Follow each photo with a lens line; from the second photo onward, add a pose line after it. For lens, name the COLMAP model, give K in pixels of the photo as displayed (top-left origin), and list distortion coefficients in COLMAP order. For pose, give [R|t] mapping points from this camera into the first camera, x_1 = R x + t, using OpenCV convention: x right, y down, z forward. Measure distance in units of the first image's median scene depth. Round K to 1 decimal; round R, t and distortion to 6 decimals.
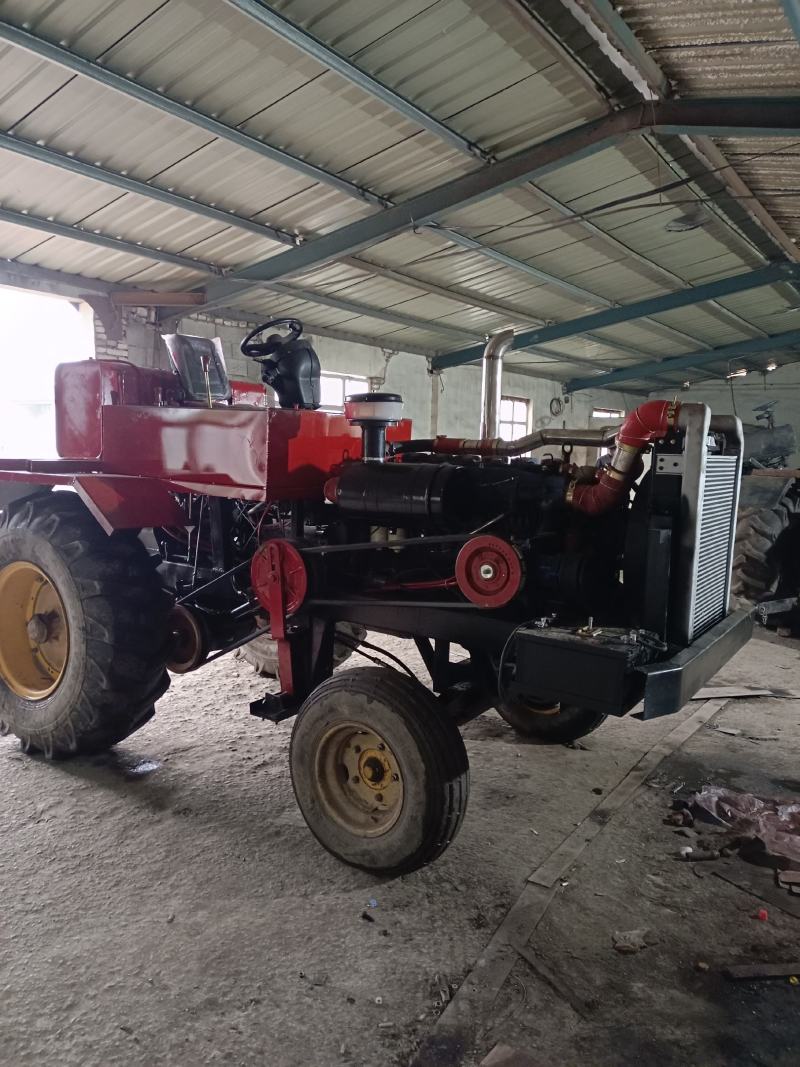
lens RADIAL K [[782.4, 0, 389.7], [0, 782.4, 530.3], [0, 0, 1]] dist [0.060916, -0.067746]
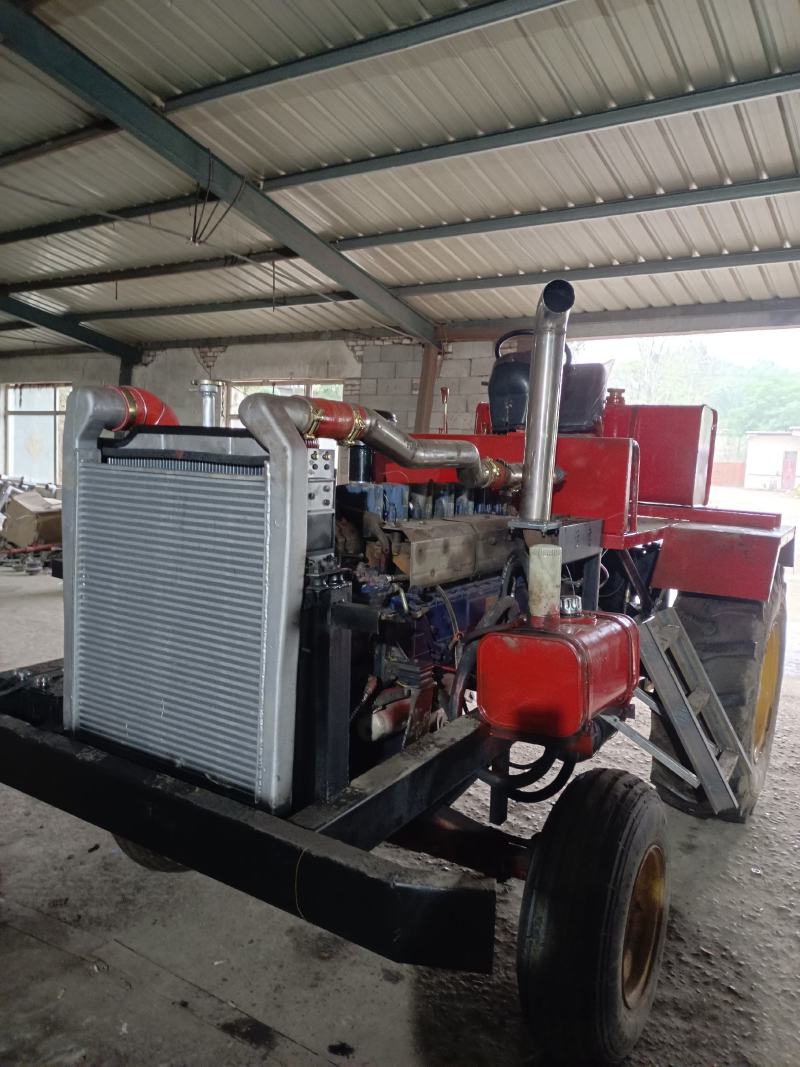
lens RADIAL K [[776.2, 0, 393.0], [0, 776.2, 532.8], [0, 0, 1]] dist [0.064244, -0.069895]
pose [[0.032149, 0.068953, -0.997102, 0.852788], [-0.154022, 0.986043, 0.063223, -0.094601], [0.987544, 0.151543, 0.042320, 0.990356]]
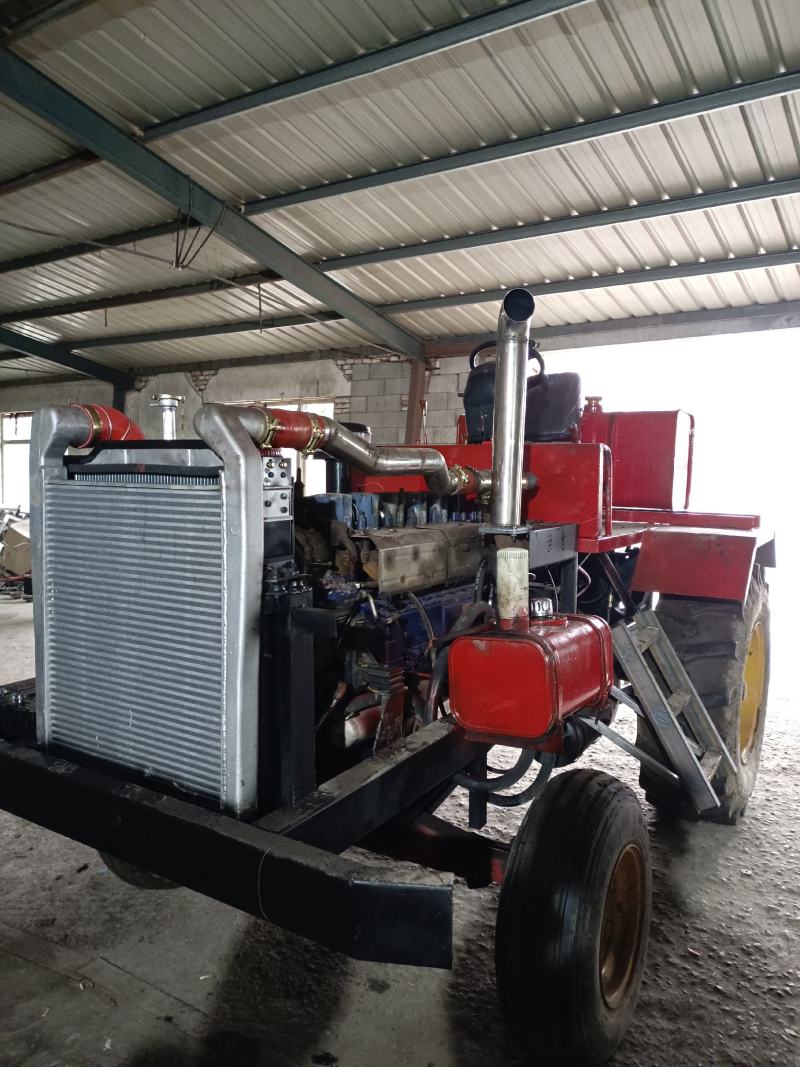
lens RADIAL K [[776.5, 0, 392.6], [0, 776.5, 534.0], [0, 0, 1]] dist [0.061549, -0.067312]
pose [[0.030471, 0.045728, -0.998489, 0.862424], [-0.123206, 0.991507, 0.041648, -0.090146], [0.991913, 0.121750, 0.035846, 1.018222]]
